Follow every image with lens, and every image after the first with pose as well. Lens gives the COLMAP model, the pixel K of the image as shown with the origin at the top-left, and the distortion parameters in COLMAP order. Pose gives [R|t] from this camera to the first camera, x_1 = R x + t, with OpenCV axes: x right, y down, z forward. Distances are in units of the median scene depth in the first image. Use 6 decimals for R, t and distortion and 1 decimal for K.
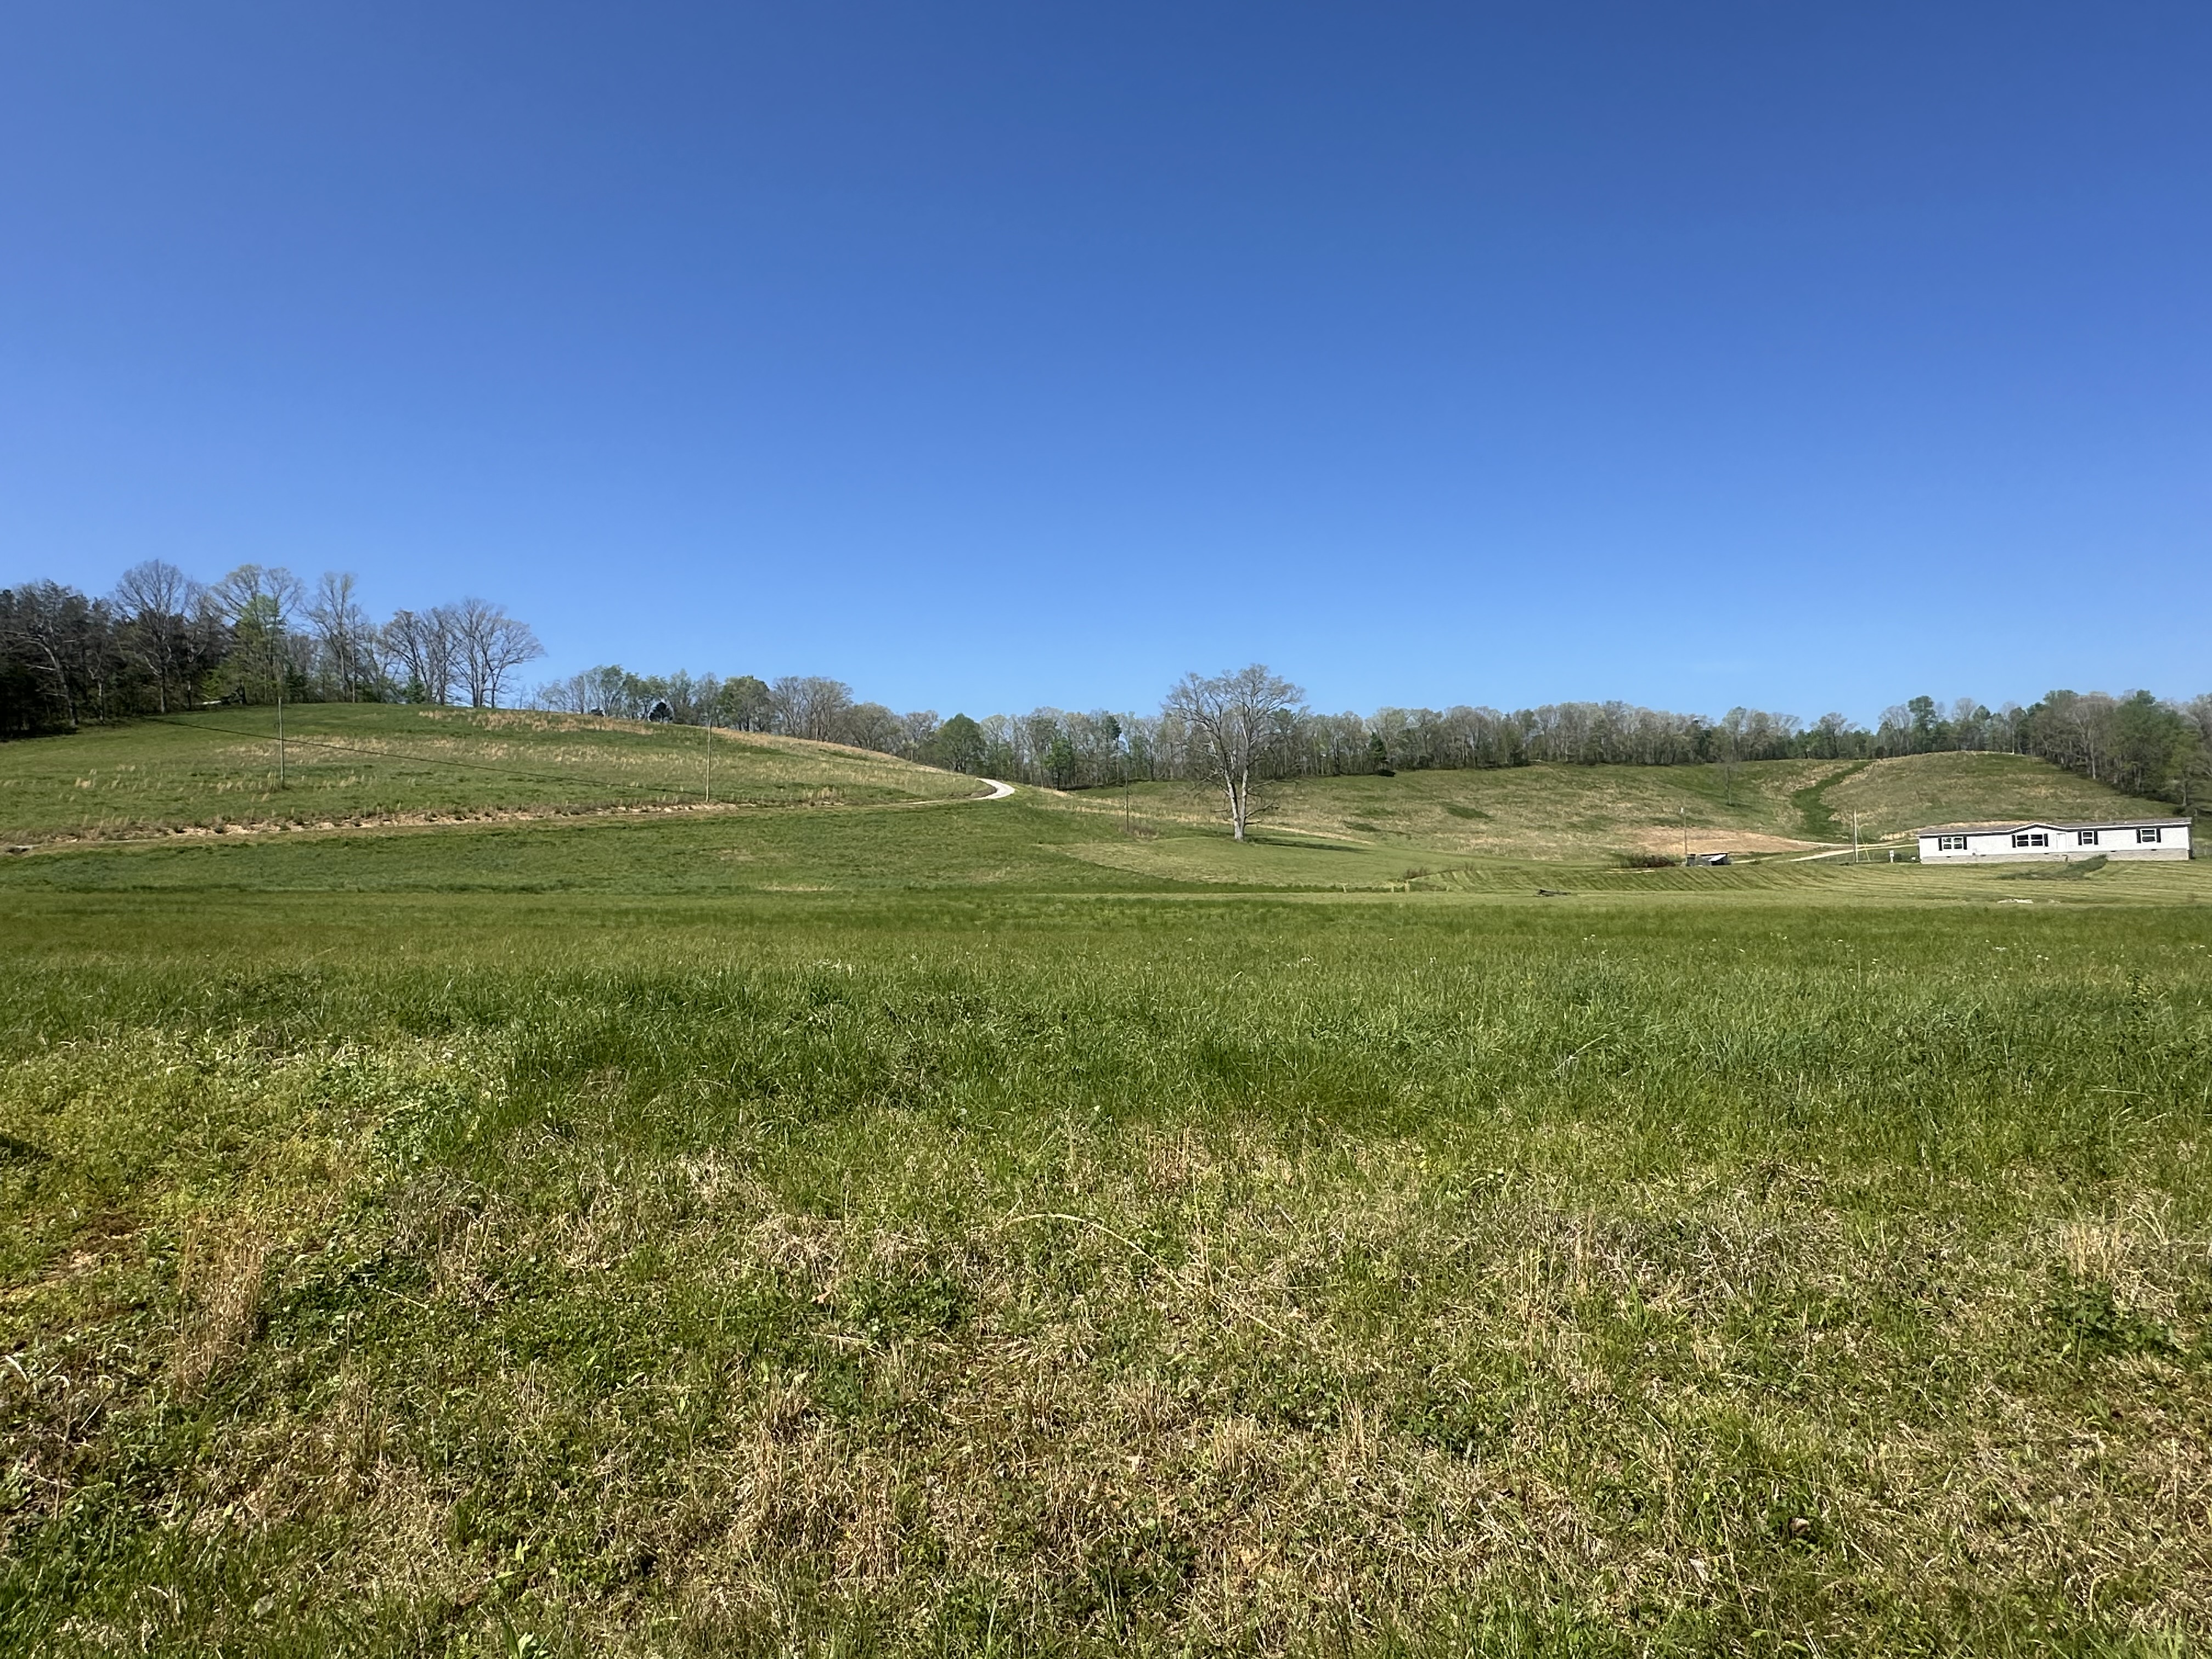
lens RADIAL K [[1266.5, 0, 1109.3], [0, 1266.5, 846.4], [0, 0, 1]] dist [-0.004214, 0.001471]
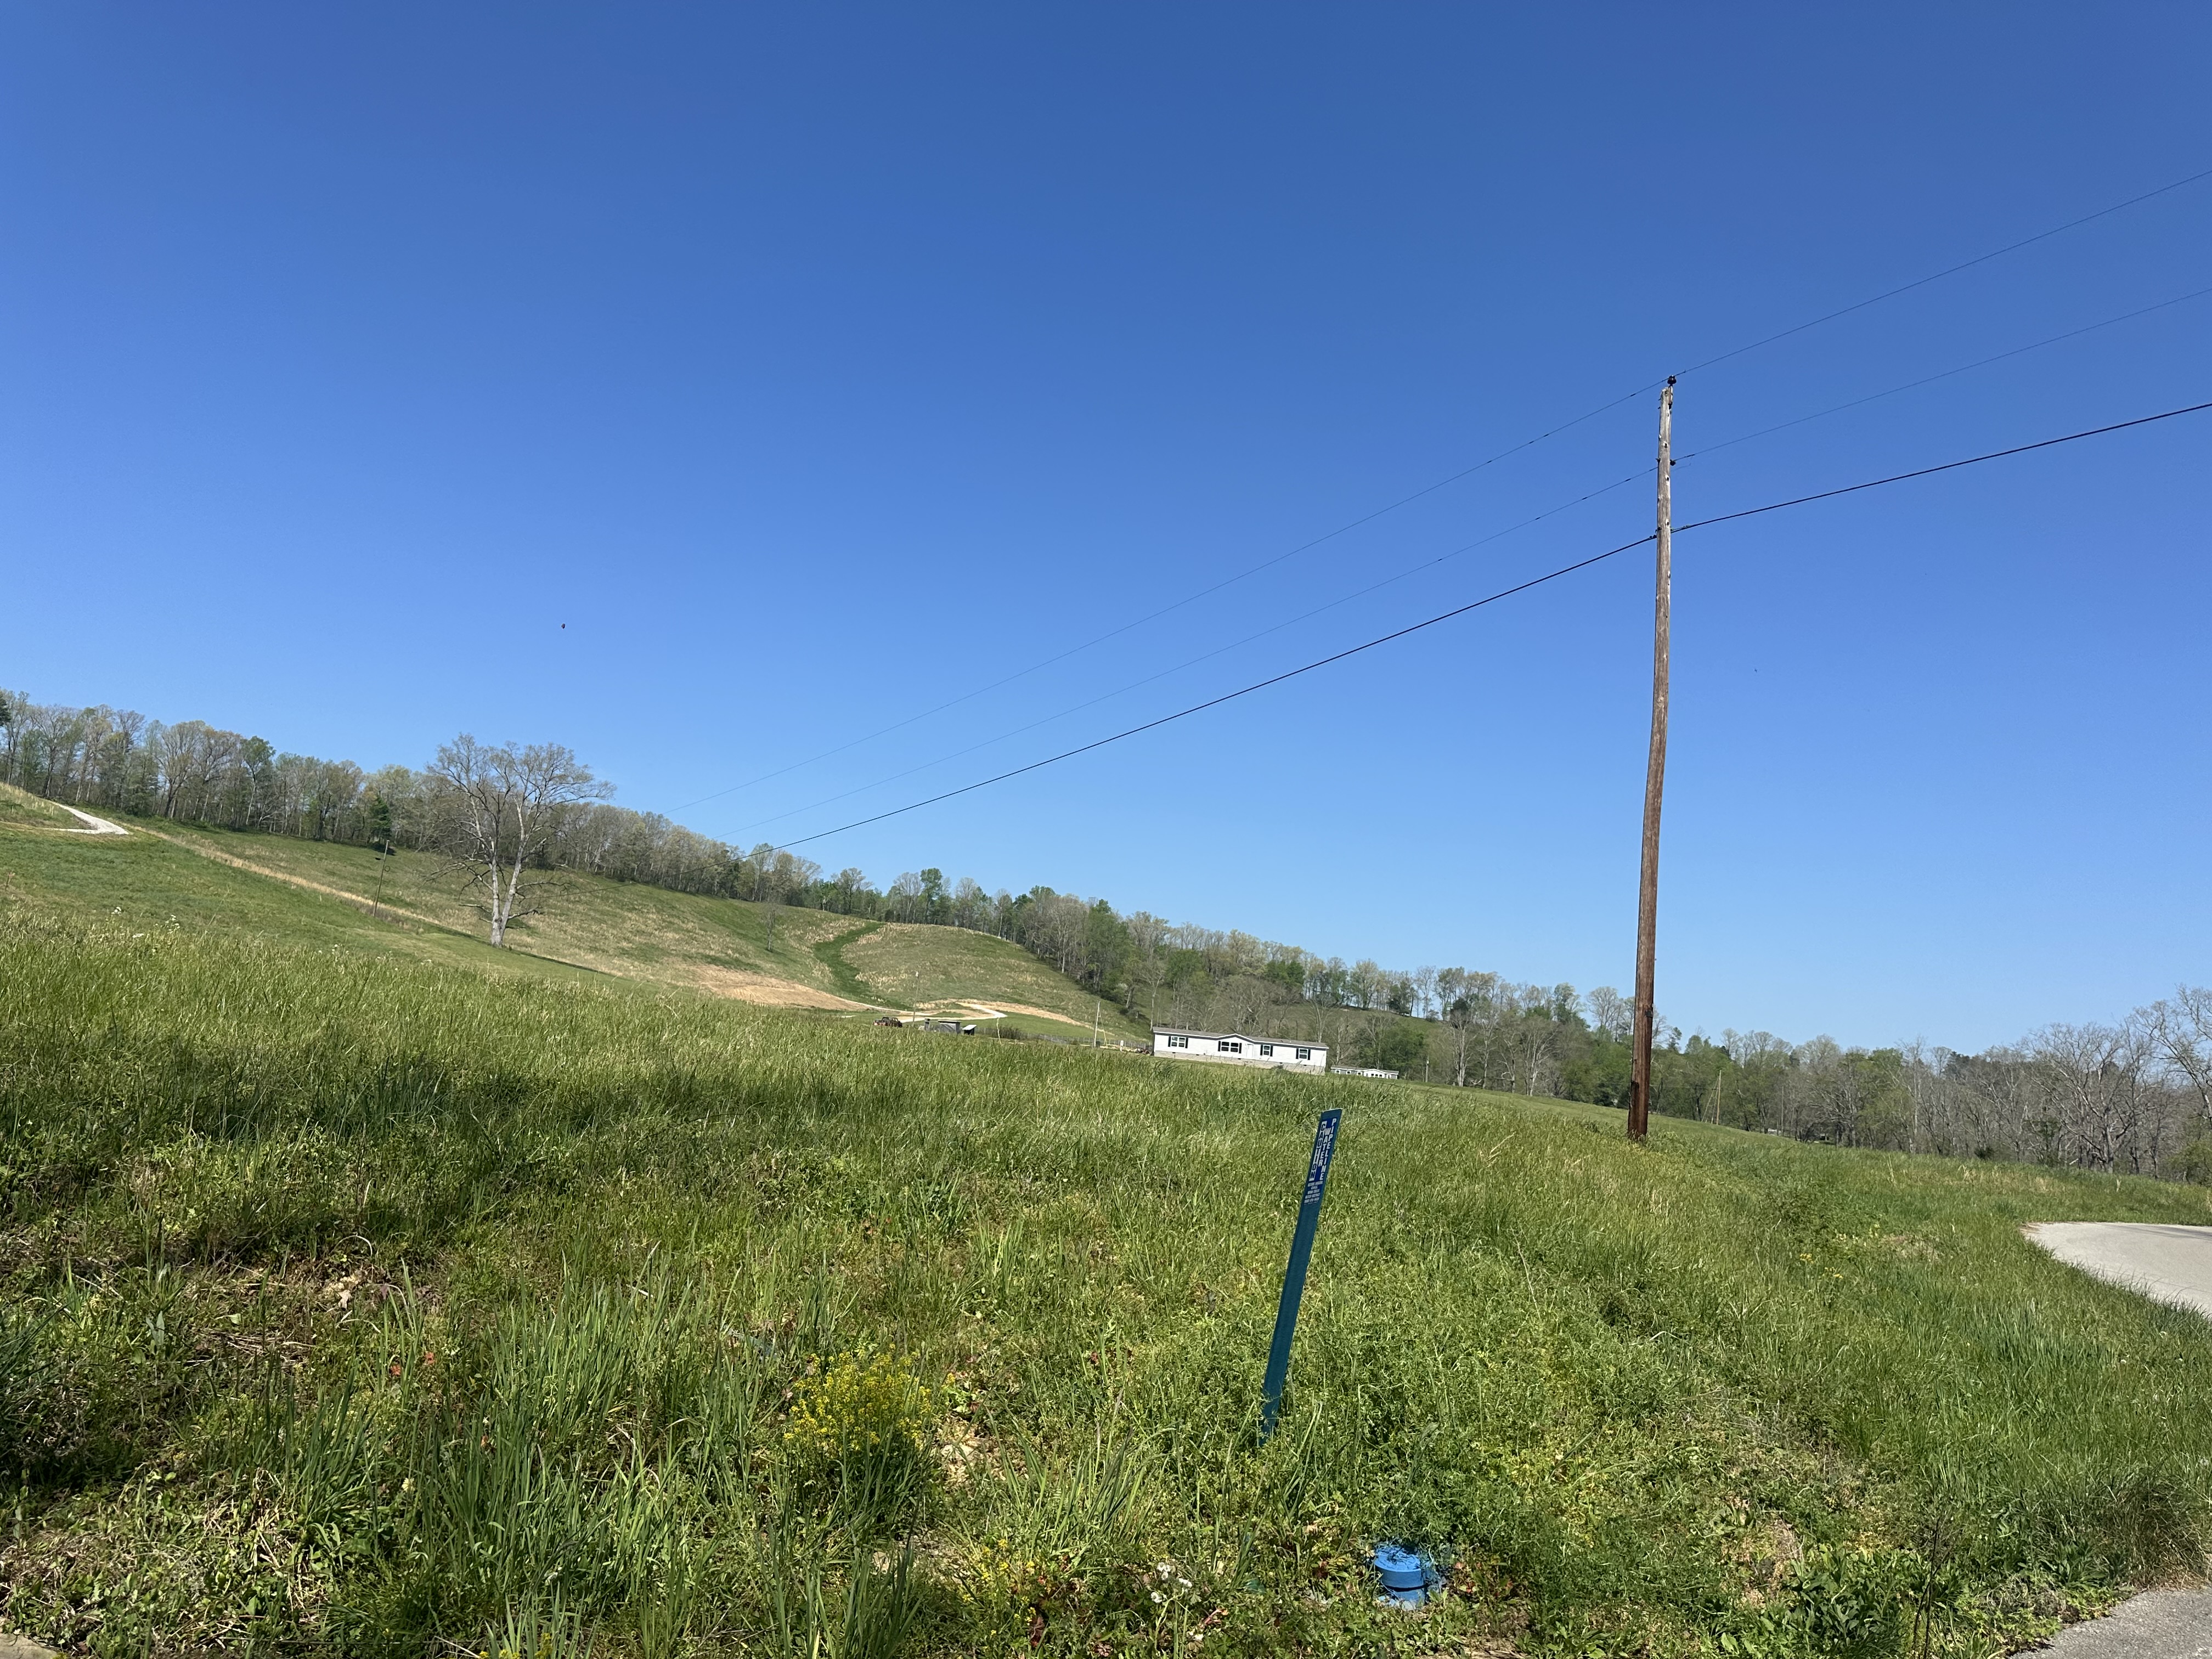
lens RADIAL K [[1546.0, 0, 1119.8], [0, 1546.0, 770.6], [0, 0, 1]] dist [0.084361, -0.102760]
pose [[0.707511, 0.216671, 0.672667, -0.191068], [-0.133573, 0.975683, -0.173782, 0.004022], [-0.693964, 0.033103, 0.719249, -0.022023]]
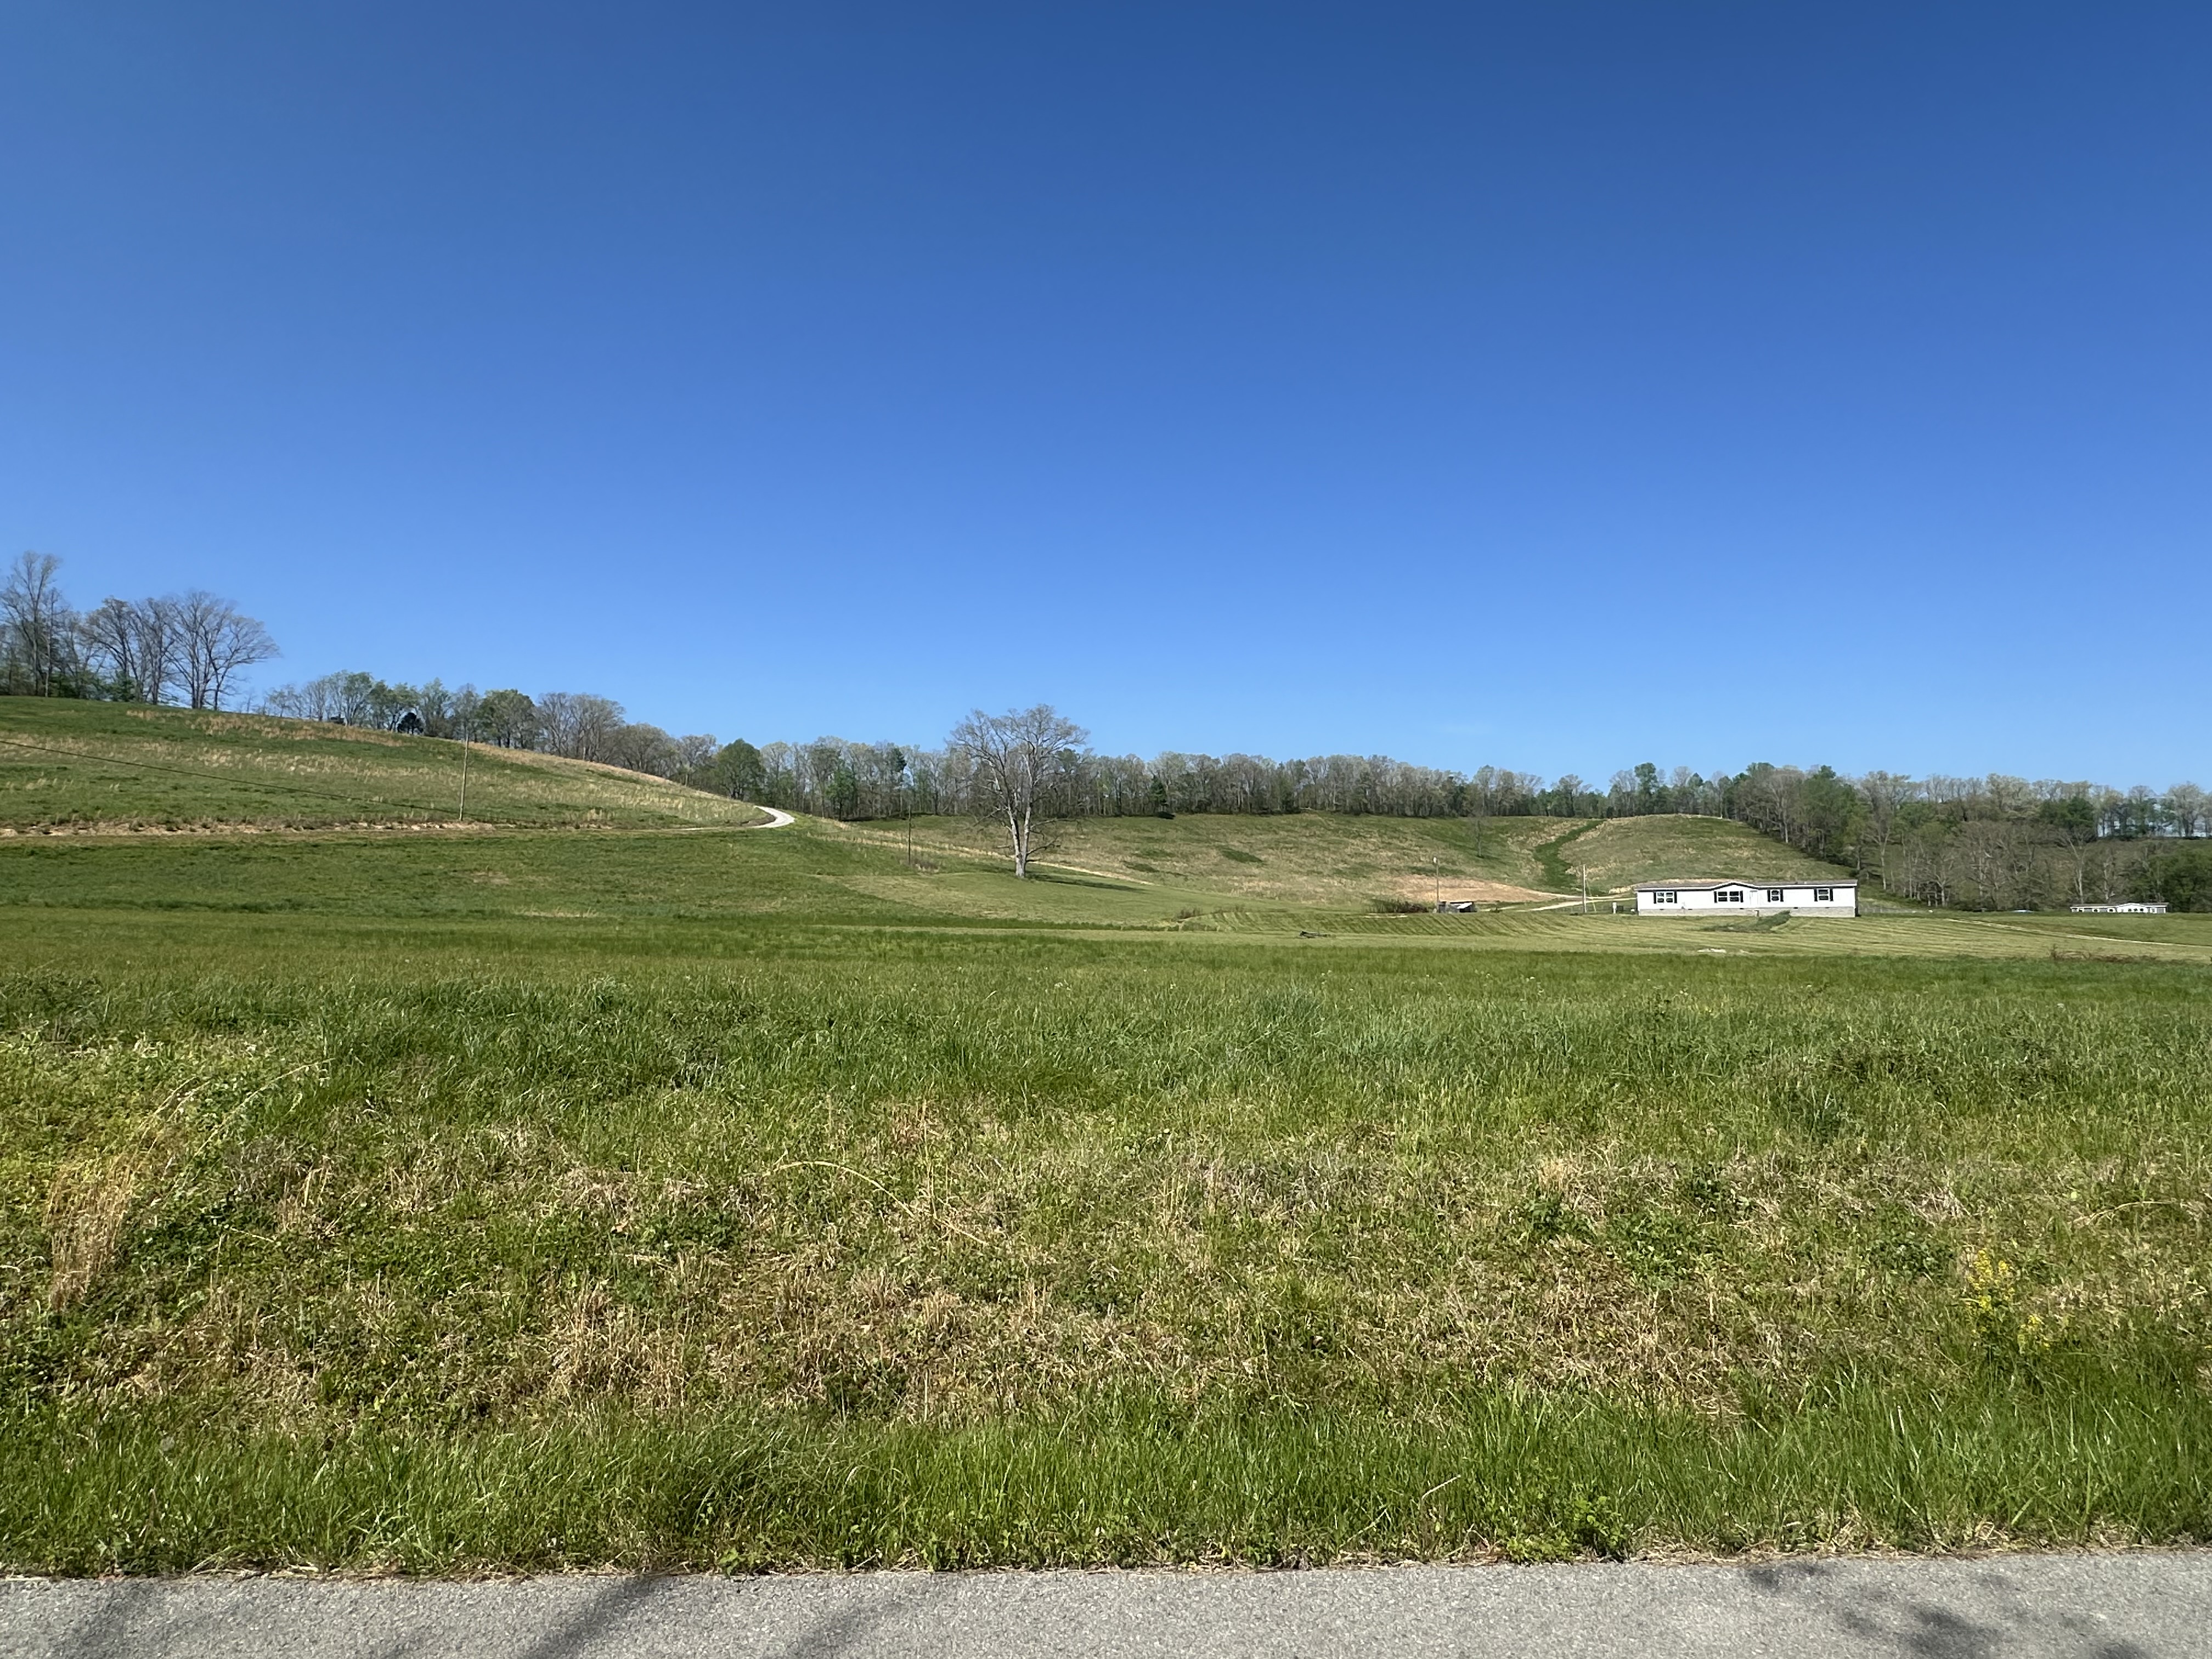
lens RADIAL K [[1266.5, 0, 1097.7], [0, 1266.5, 830.5], [0, 0, 1]] dist [-0.004214, 0.001471]
pose [[0.986509, 0.033518, 0.160241, 0.000317], [-0.026911, 0.998703, -0.043222, 0.000108], [-0.161482, 0.038326, 0.986131, -0.004171]]
